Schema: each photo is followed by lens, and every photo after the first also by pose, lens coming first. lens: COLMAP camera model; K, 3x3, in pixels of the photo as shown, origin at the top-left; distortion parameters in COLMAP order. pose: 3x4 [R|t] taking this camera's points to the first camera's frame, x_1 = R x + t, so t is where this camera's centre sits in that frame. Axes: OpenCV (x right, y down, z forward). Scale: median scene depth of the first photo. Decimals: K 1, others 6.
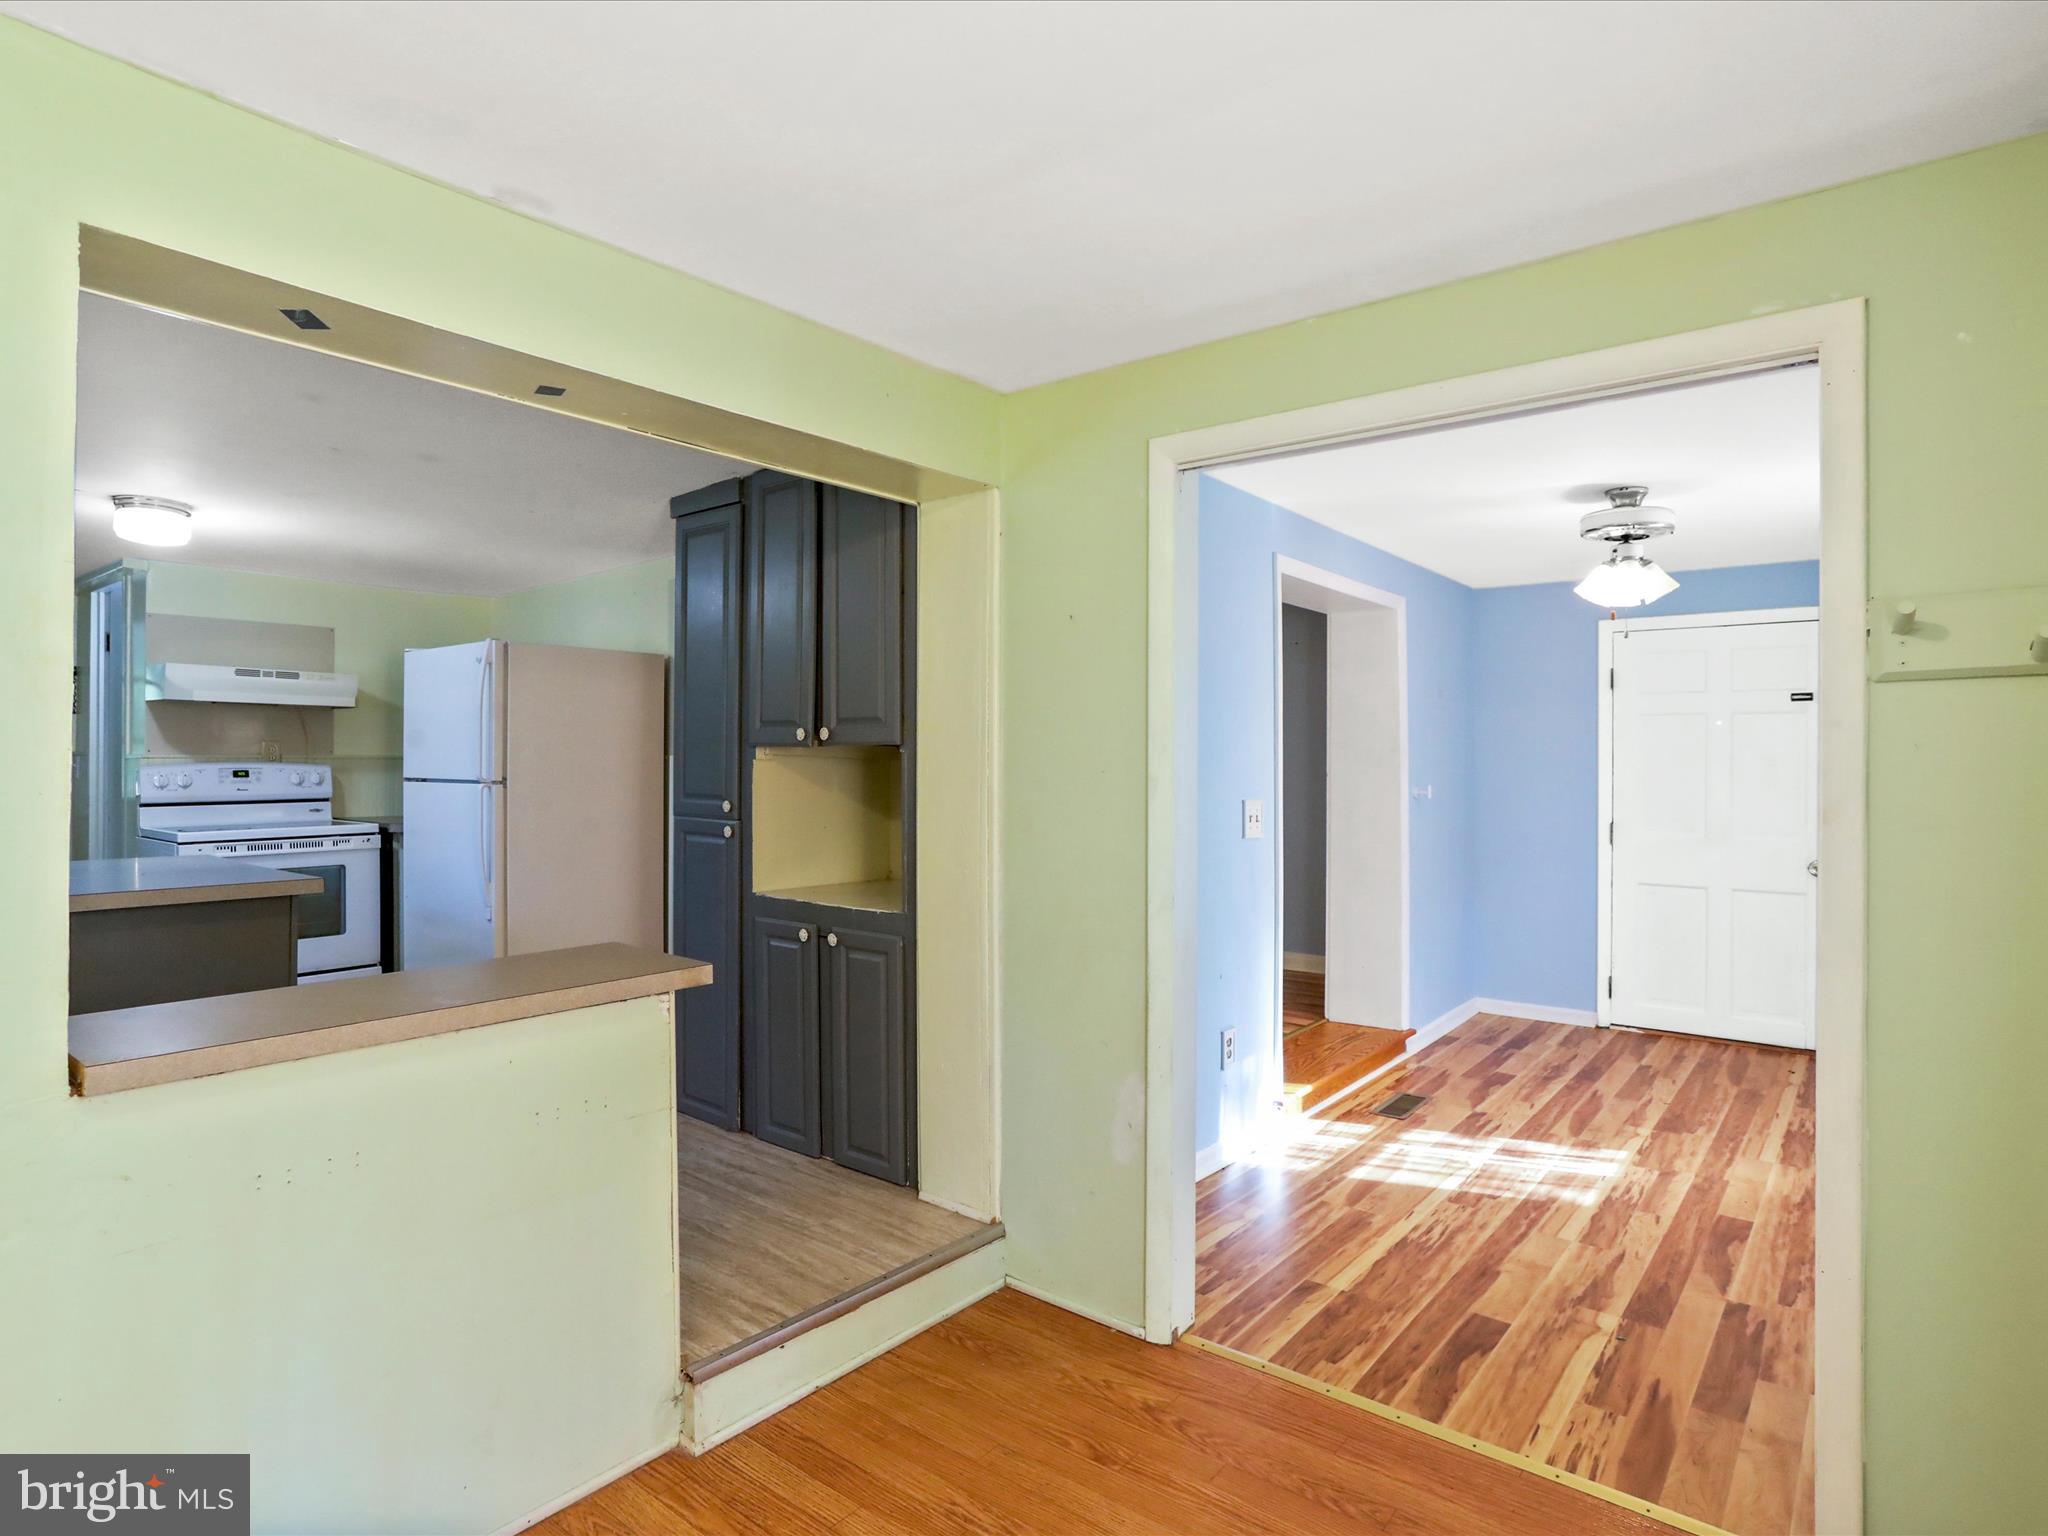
lens RADIAL K [[1133.5, 0, 1011.5], [0, 1133.5, 766.4], [0, 0, 1]] dist [-0.025195, 0.002390]
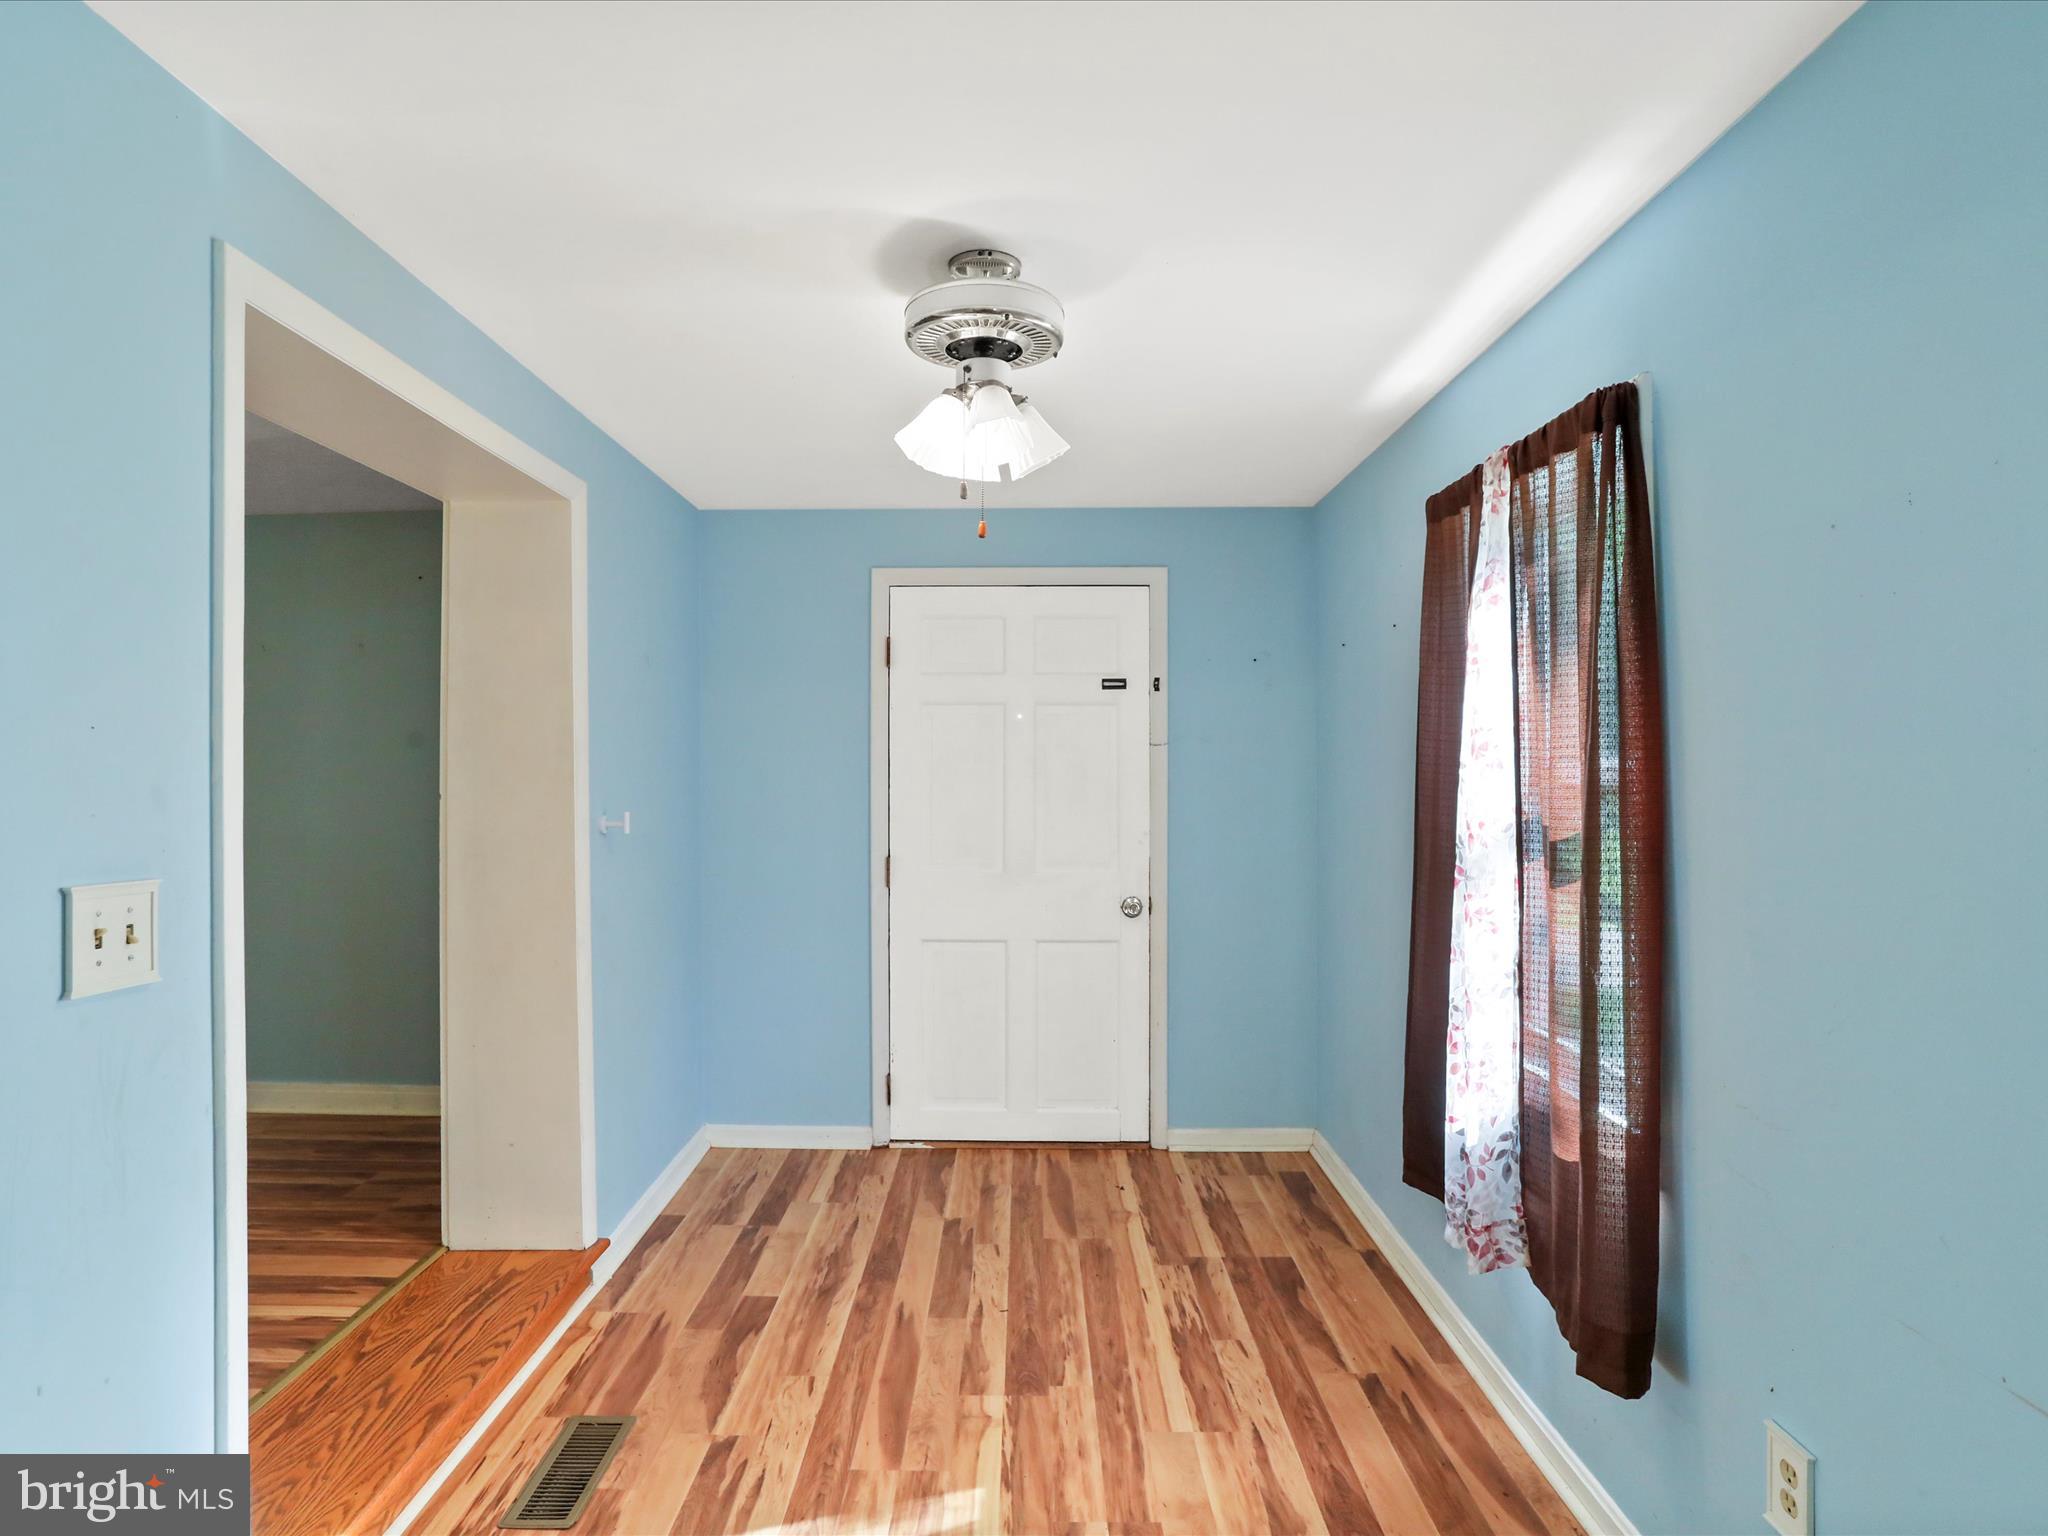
lens RADIAL K [[1133.5, 0, 1011.5], [0, 1133.5, 766.4], [0, 0, 1]] dist [-0.025195, 0.002390]
pose [[0.788361, -0.002415, 0.615209, 0.187091], [0.005823, 0.999977, -0.003537, -0.003412], [-0.615186, 0.006371, 0.788356, 0.468654]]
